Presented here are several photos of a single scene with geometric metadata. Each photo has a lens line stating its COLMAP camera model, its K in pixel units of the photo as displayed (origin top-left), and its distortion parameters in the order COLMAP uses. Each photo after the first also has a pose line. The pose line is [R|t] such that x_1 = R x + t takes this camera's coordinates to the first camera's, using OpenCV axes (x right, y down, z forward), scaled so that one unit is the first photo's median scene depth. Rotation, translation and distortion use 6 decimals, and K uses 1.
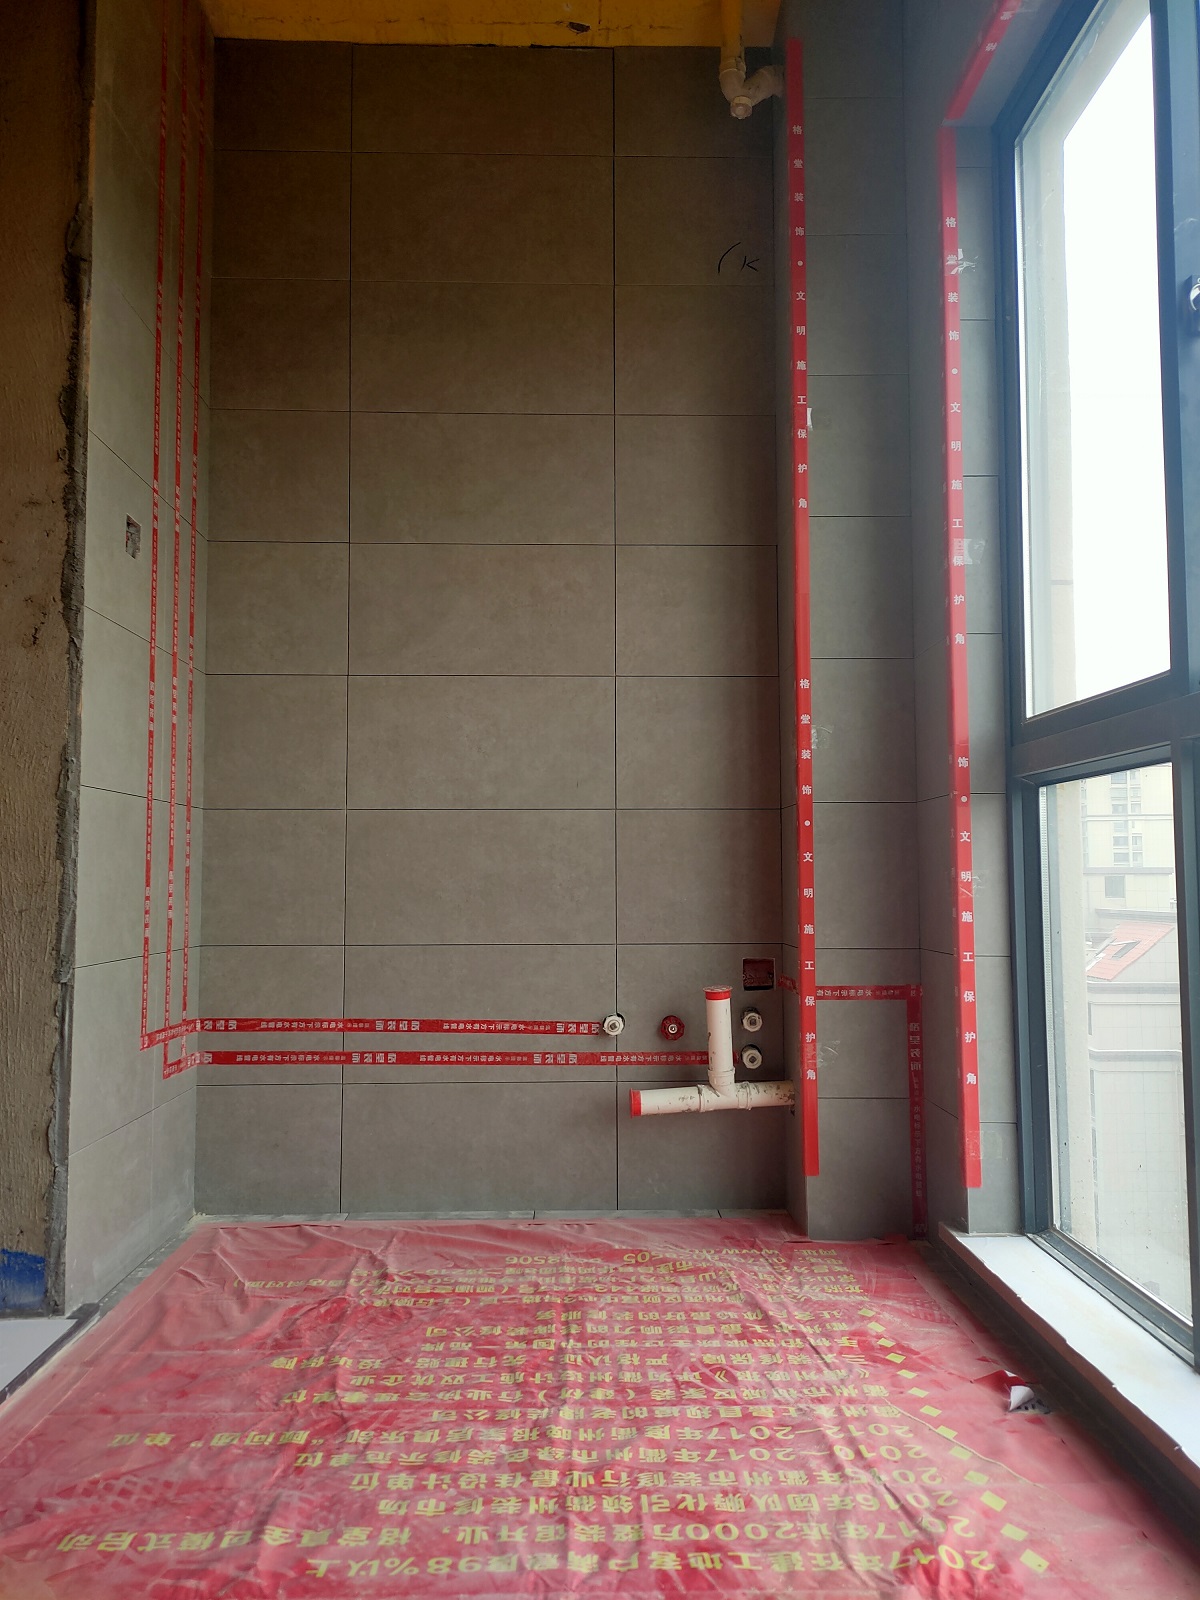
lens RADIAL K [[1189.4, 0, 589.9], [0, 1189.4, 801.9], [0, 0, 1]] dist [0.039807, -0.029808]
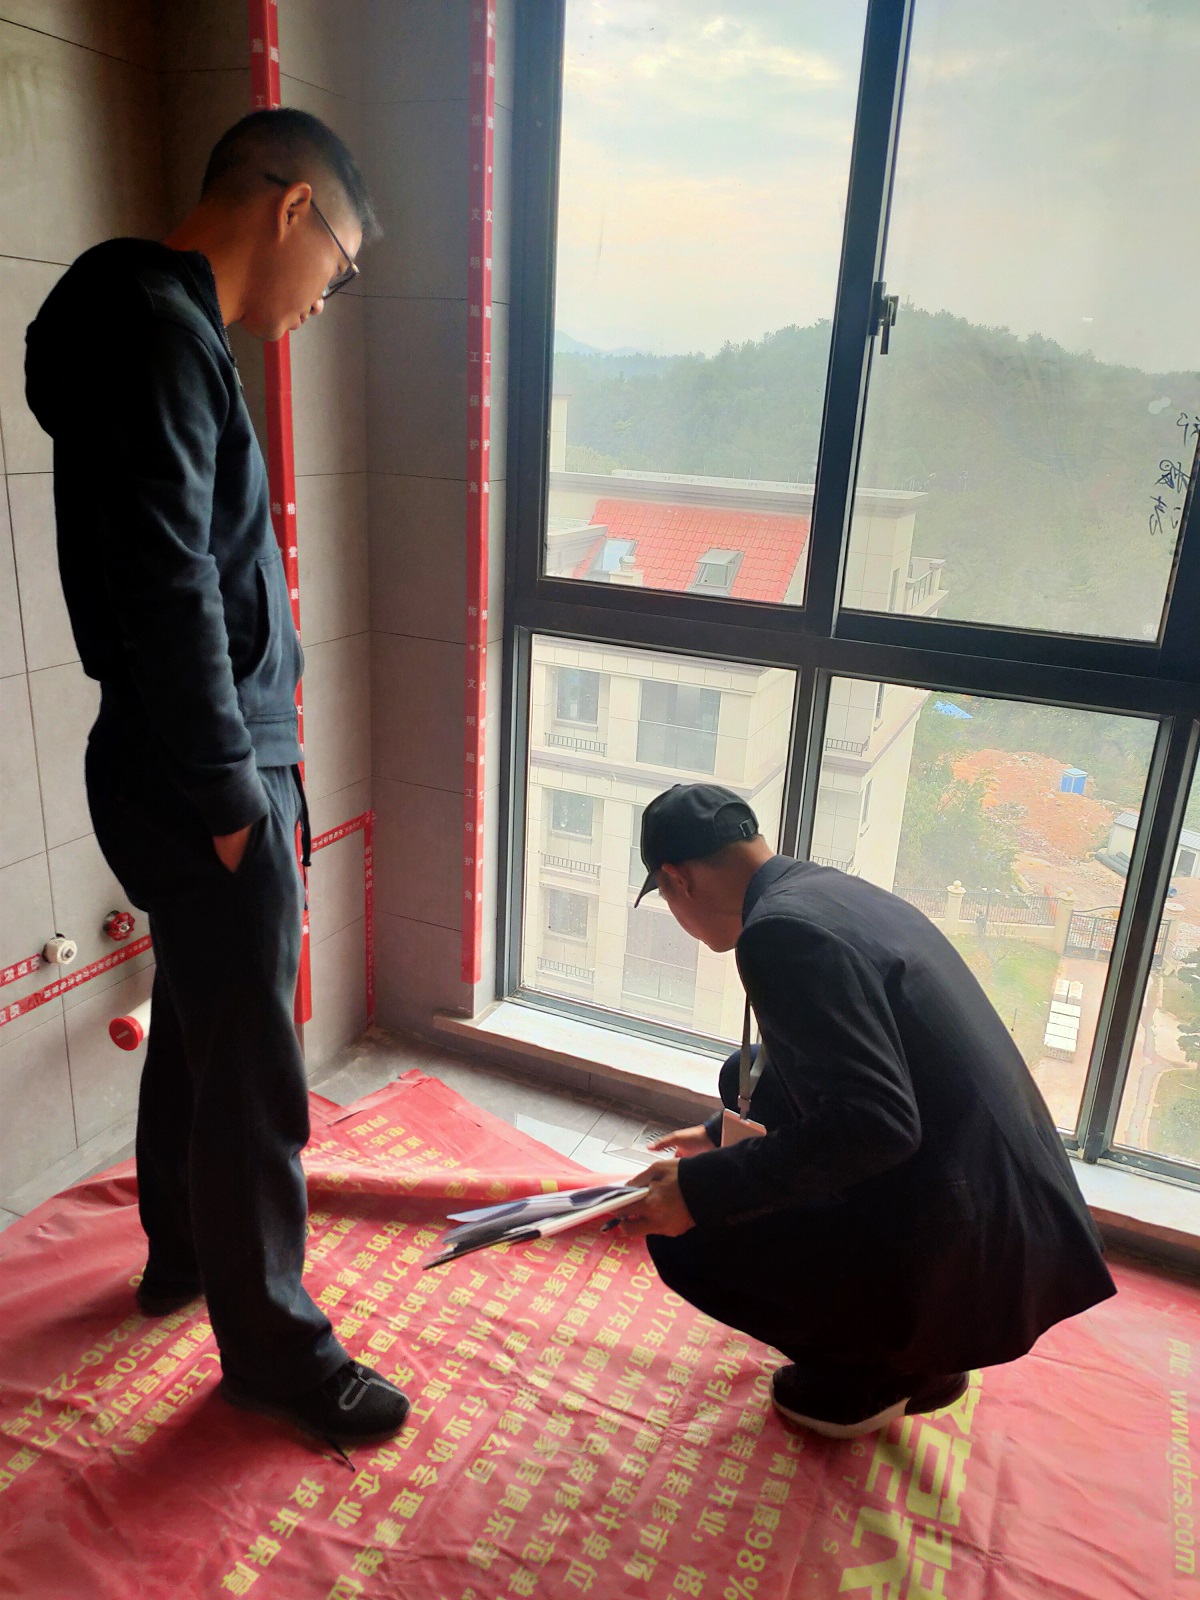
lens RADIAL K [[1194.8, 0, 600.0], [0, 1194.8, 800.0], [0, 0, 1]] dist [0.051813, -0.059215]
pose [[0.420758, -0.274940, 0.864506, -0.519104], [-0.108591, 0.930851, 0.348892, -0.230226], [-0.900650, -0.240676, 0.361807, 0.462505]]
